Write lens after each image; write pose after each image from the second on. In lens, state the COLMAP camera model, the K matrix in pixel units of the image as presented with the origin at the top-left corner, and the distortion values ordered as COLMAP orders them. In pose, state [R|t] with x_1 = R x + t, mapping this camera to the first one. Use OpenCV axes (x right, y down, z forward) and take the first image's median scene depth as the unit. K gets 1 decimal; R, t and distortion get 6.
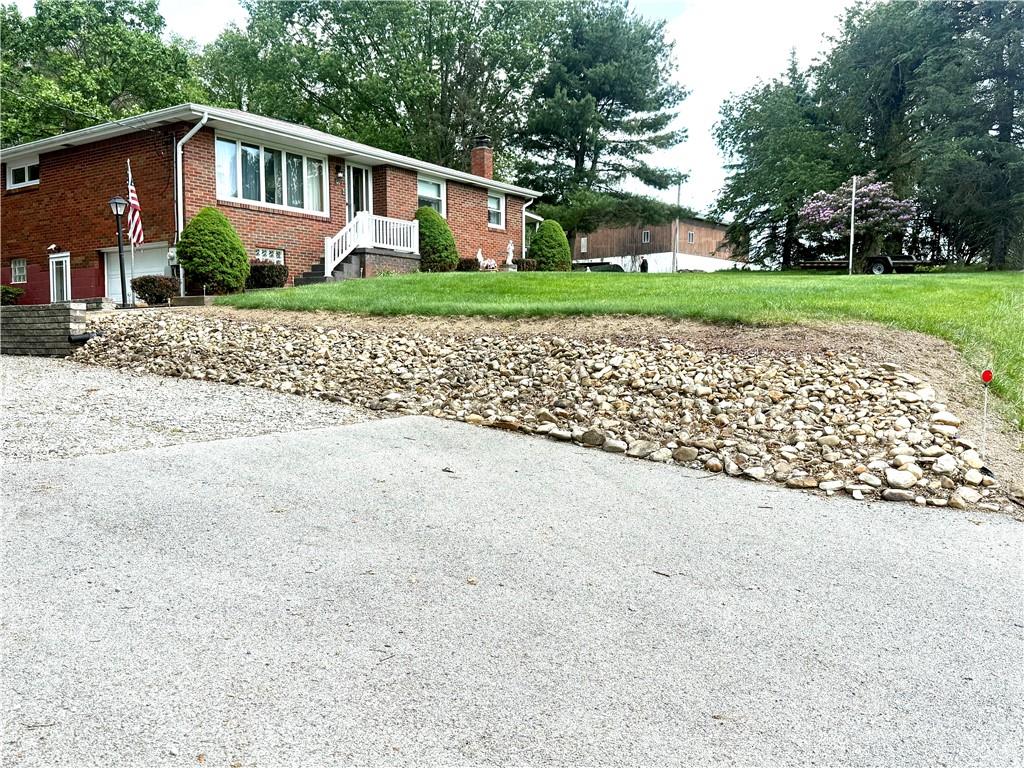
lens RADIAL K [[929.6, 0, 505.7], [0, 929.6, 385.9], [0, 0, 1]] dist [0.106409, -0.133544]
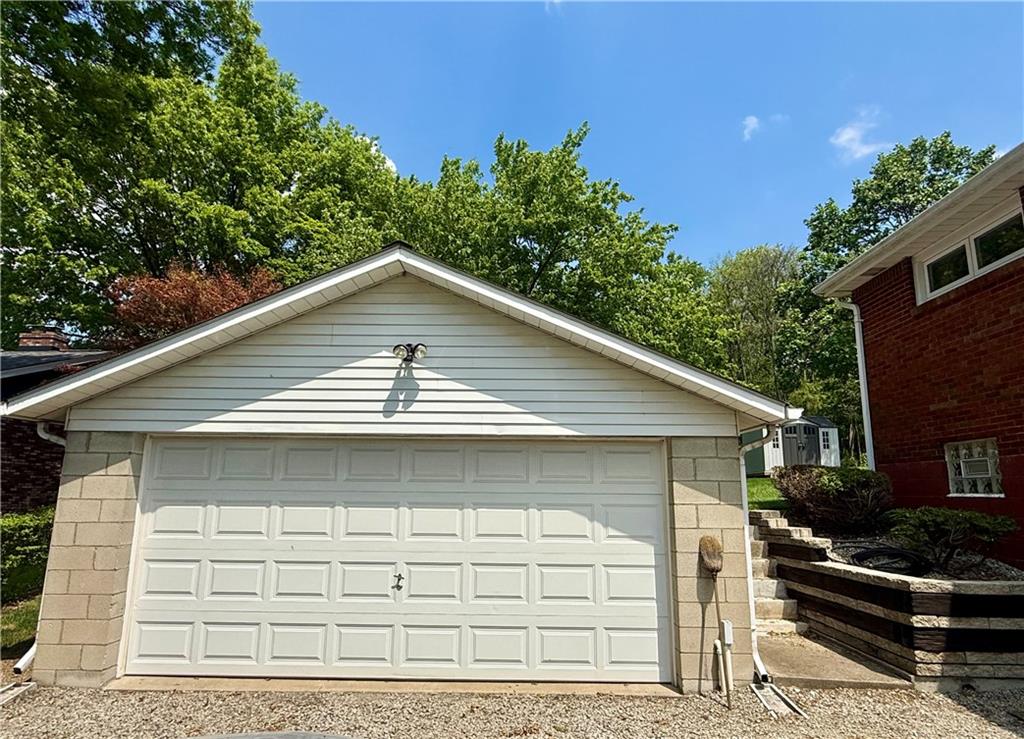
lens RADIAL K [[595.6, 0, 491.7], [0, 595.6, 383.3], [0, 0, 1]] dist [-0.004089, 0.001683]
pose [[0.570647, -0.135310, -0.809971, -0.432237], [-0.053182, 0.978172, -0.200877, -0.097624], [0.819471, 0.157706, 0.550995, 0.691474]]
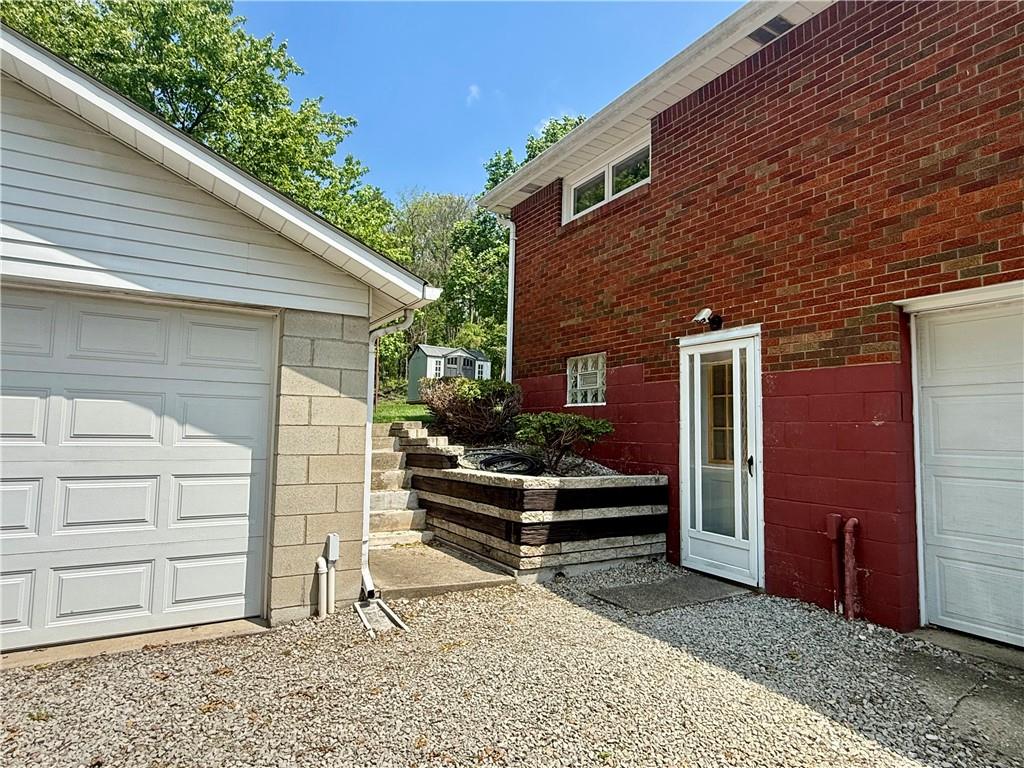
lens RADIAL K [[599.1, 0, 520.4], [0, 599.1, 390.9], [0, 0, 1]] dist [-0.006979, 0.002305]
pose [[0.924344, -0.001931, -0.381556, -0.449871], [-0.042035, 0.993385, -0.106859, -0.086792], [0.379239, 0.114813, 0.918148, 0.746239]]
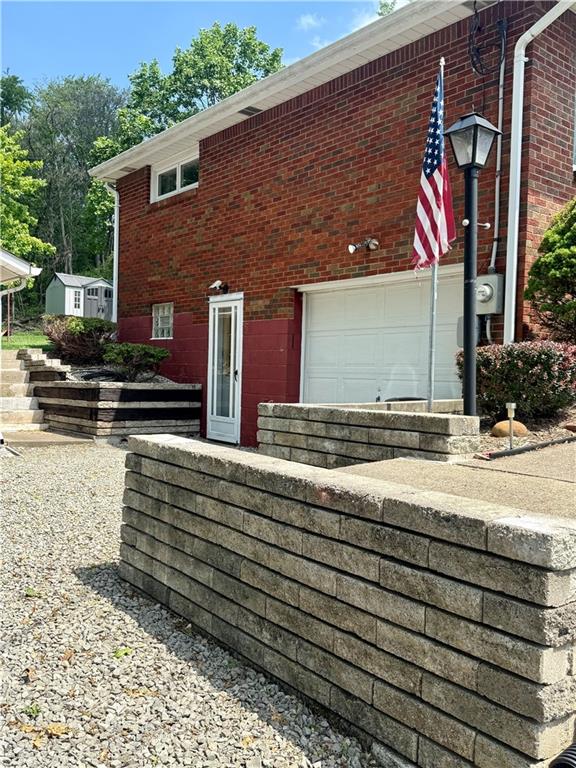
lens RADIAL K [[697.2, 0, 305.7], [0, 697.2, 397.8], [0, 0, 1]] dist [0.106409, -0.133544]
pose [[0.971370, 0.041352, -0.233944, -0.308319], [-0.044358, 0.998987, -0.007599, -0.070855], [0.233393, 0.017759, 0.972220, 0.562966]]
